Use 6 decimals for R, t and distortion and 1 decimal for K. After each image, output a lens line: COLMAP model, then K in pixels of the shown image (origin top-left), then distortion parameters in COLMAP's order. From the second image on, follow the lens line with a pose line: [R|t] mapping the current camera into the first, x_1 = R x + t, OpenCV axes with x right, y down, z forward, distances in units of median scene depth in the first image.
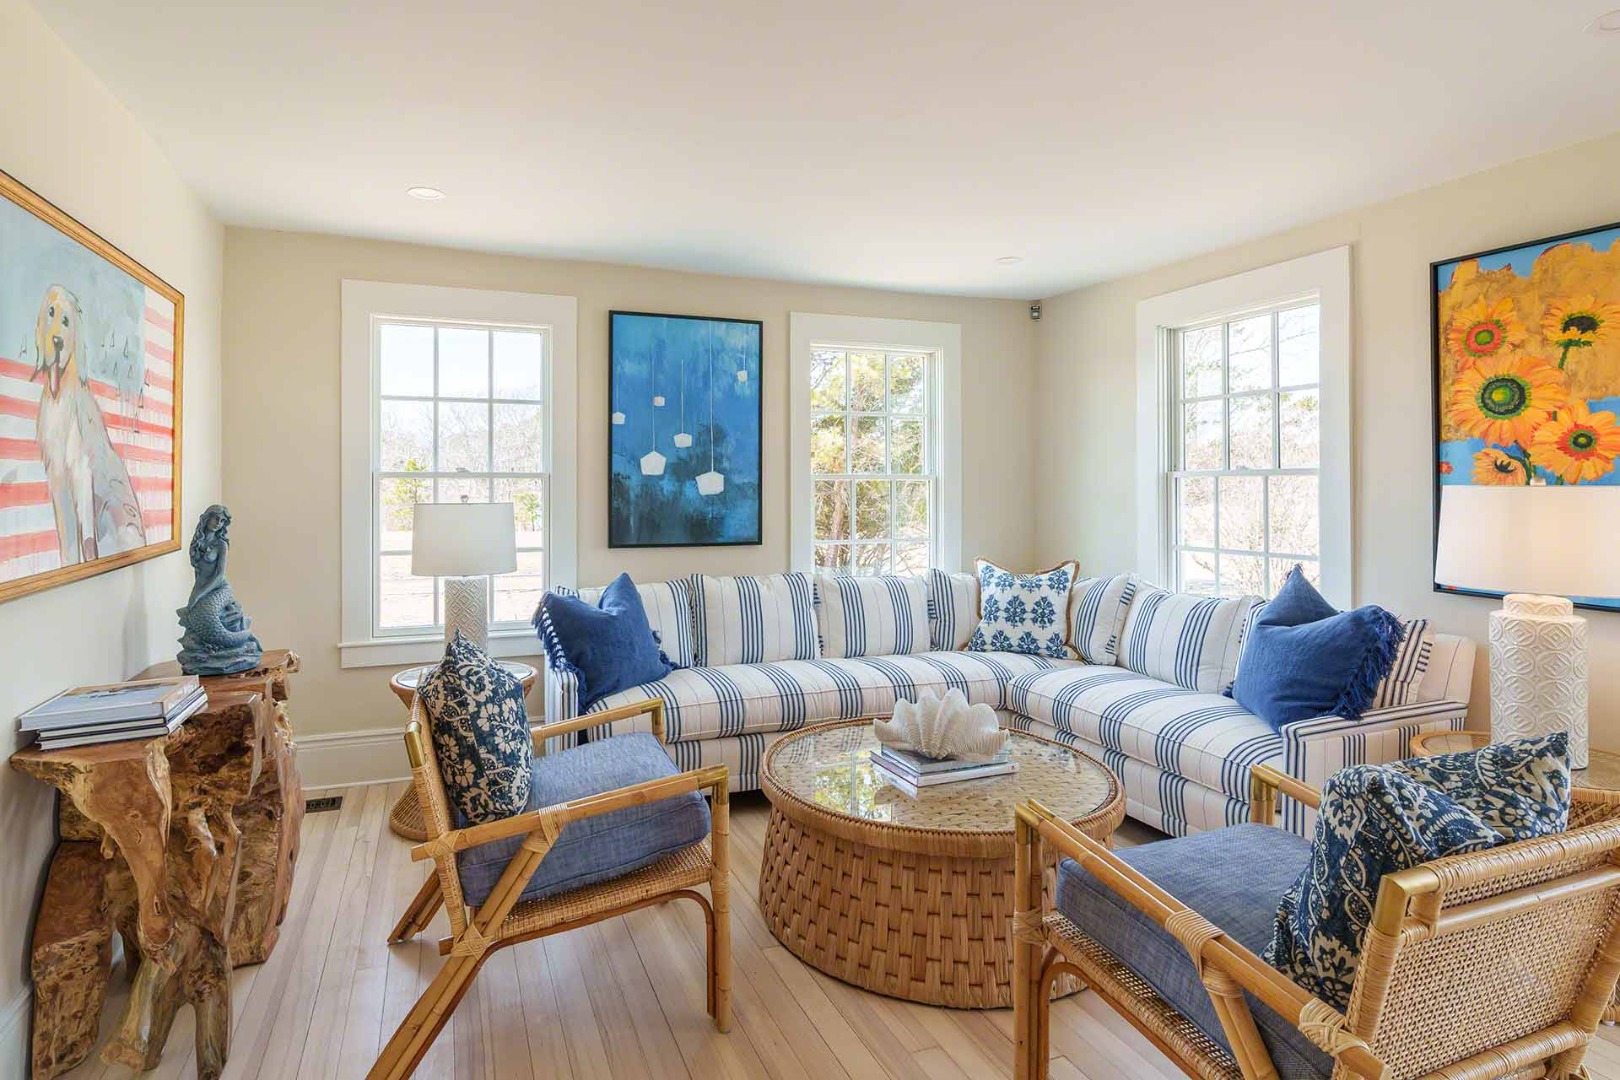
lens RADIAL K [[806.9, 0, 808.0], [0, 806.9, 483.6], [0, 0, 1]] dist [-0.001699, -0.000230]
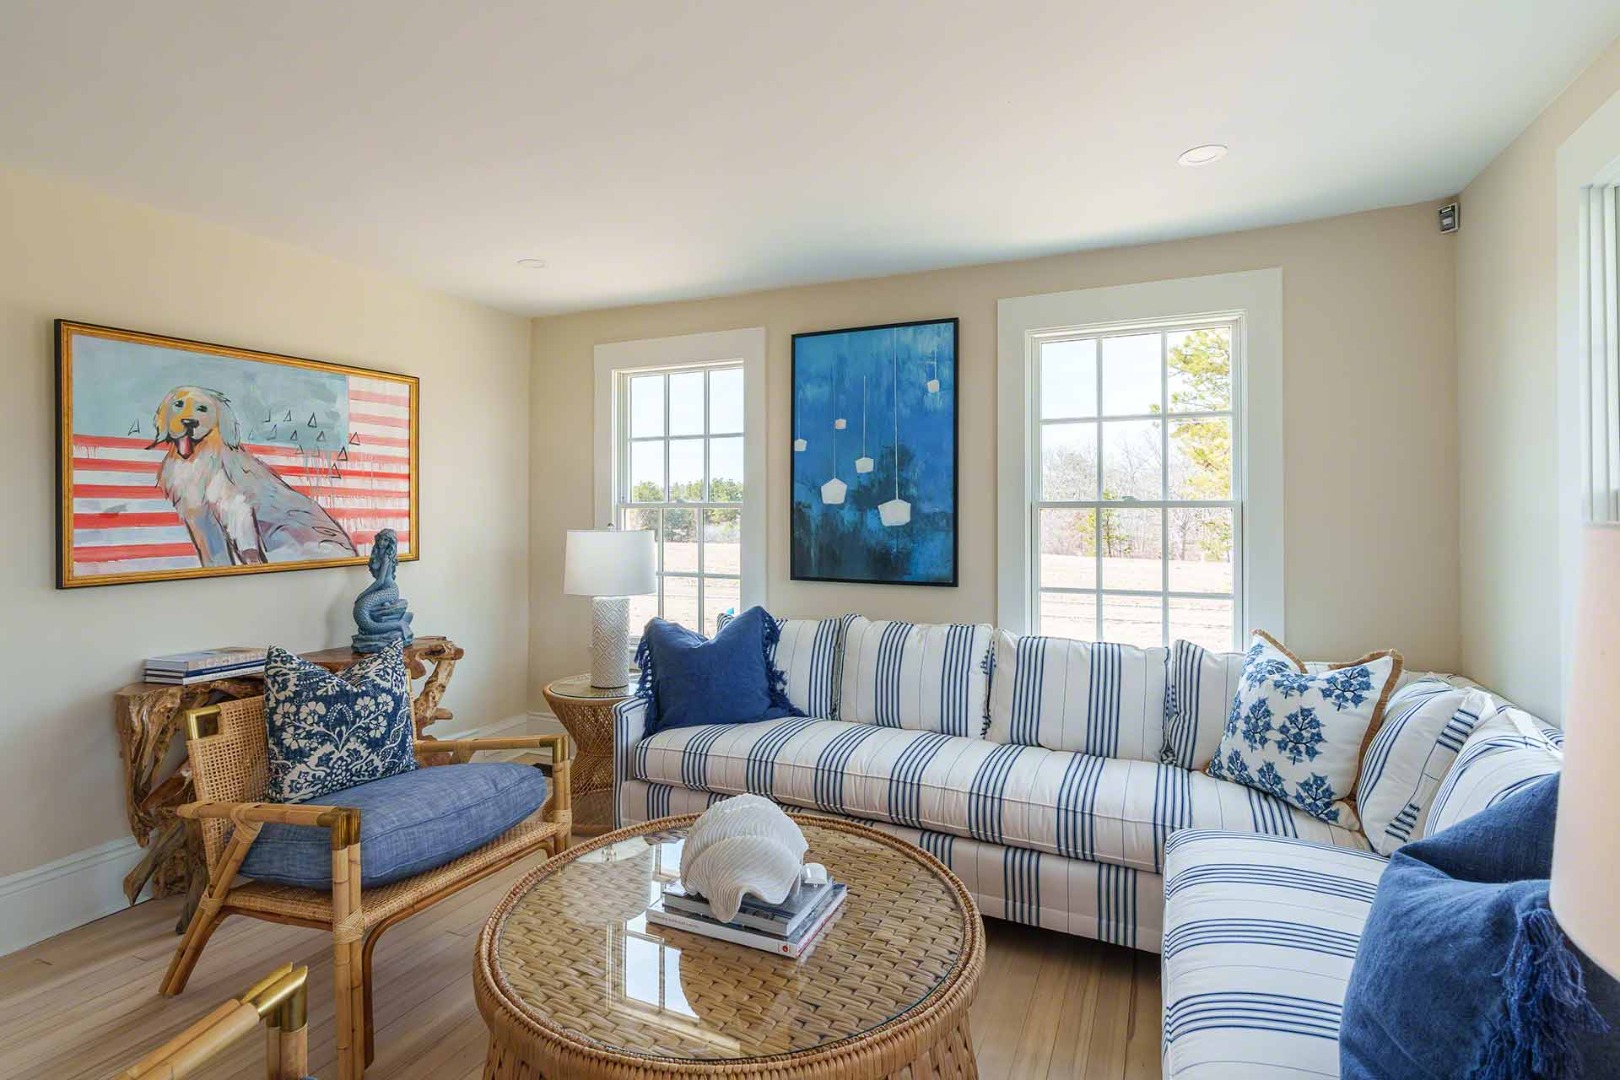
lens RADIAL K [[797.4, 0, 808.3], [0, 797.4, 502.5], [0, 0, 1]] dist [-0.002381, 0.000184]
pose [[0.705262, -0.008567, -0.708895, 0.442377], [-0.000209, 0.999924, -0.012292, -0.000916], [0.708947, 0.008818, 0.705207, 0.334691]]
